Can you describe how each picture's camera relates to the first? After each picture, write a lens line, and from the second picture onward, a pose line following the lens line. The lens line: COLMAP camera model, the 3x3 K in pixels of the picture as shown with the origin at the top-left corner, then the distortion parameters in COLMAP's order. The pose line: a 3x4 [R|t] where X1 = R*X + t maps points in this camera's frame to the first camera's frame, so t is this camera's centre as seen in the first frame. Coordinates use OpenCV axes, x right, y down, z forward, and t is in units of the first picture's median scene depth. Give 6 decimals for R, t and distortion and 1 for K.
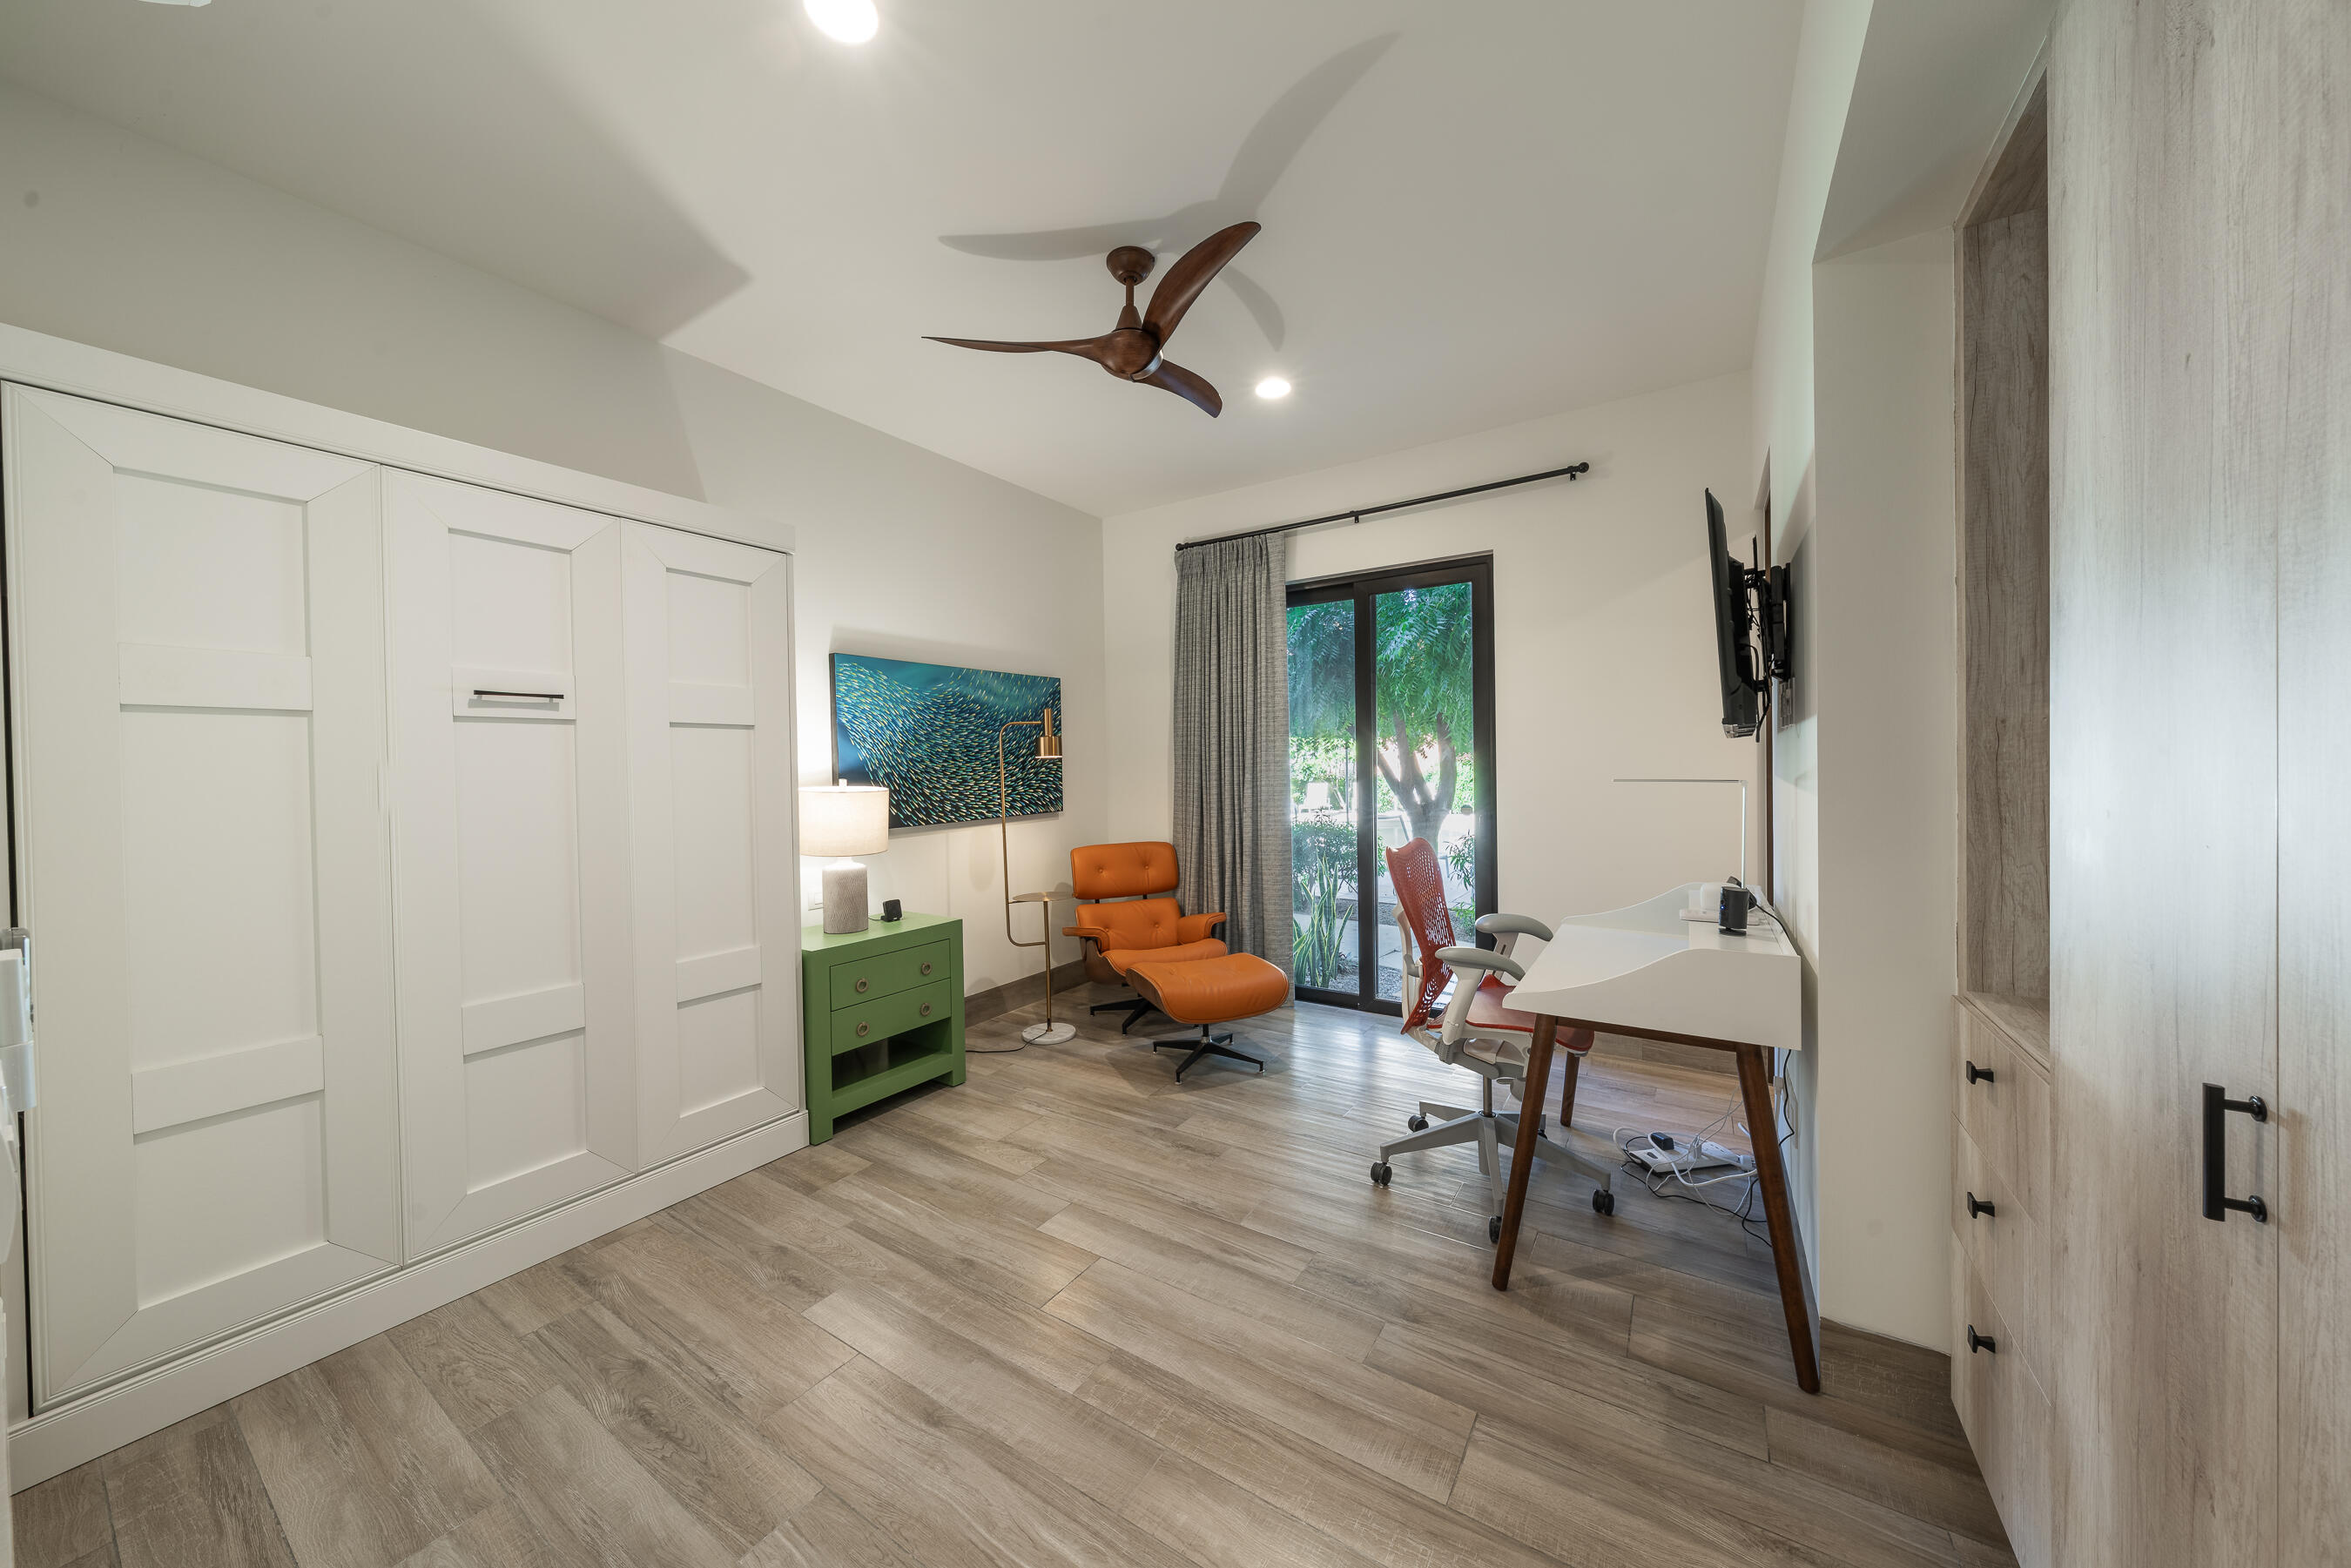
lens RADIAL K [[793.6, 0, 1169.3], [0, 793.6, 776.4], [0, 0, 1]] dist [-0.000036, -0.000051]
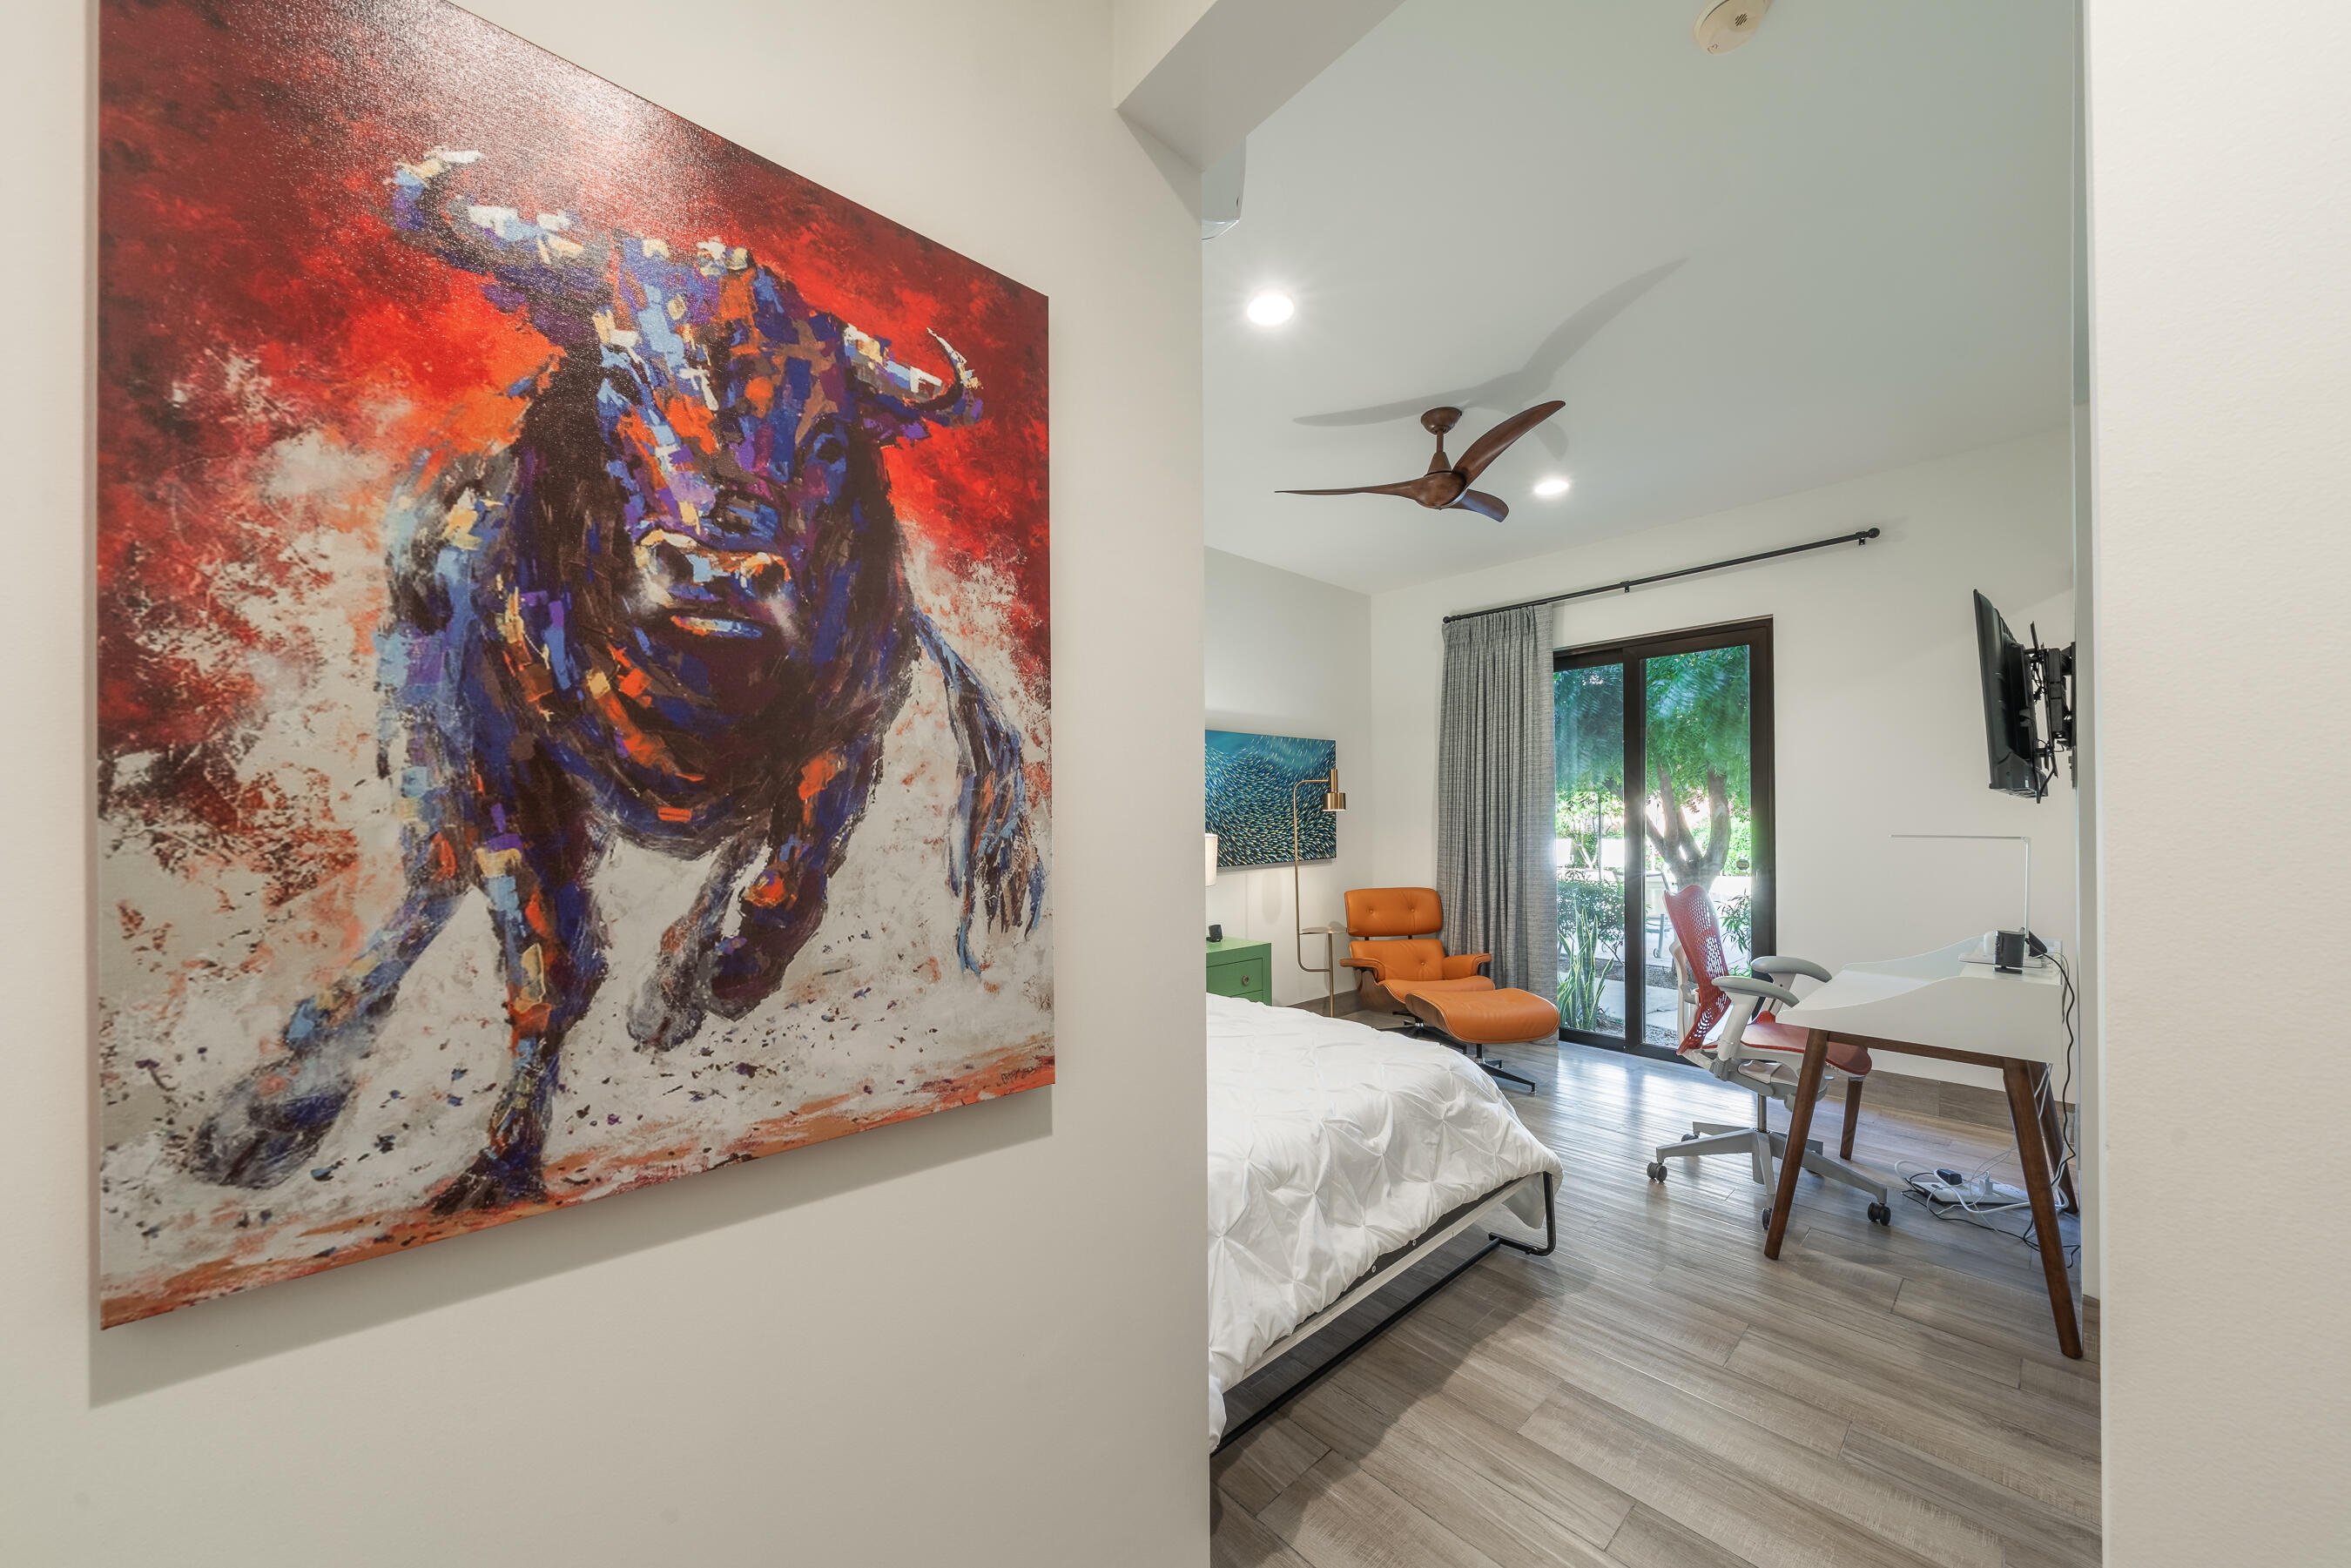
lens RADIAL K [[812.5, 0, 1180.2], [0, 812.5, 821.7], [0, 0, 1]] dist [-0.001842, -0.000077]
pose [[0.969649, 0.010098, -0.244294, -0.081135], [-0.012145, 0.999903, -0.006874, 0.003186], [0.244201, 0.009632, 0.969677, -0.213509]]
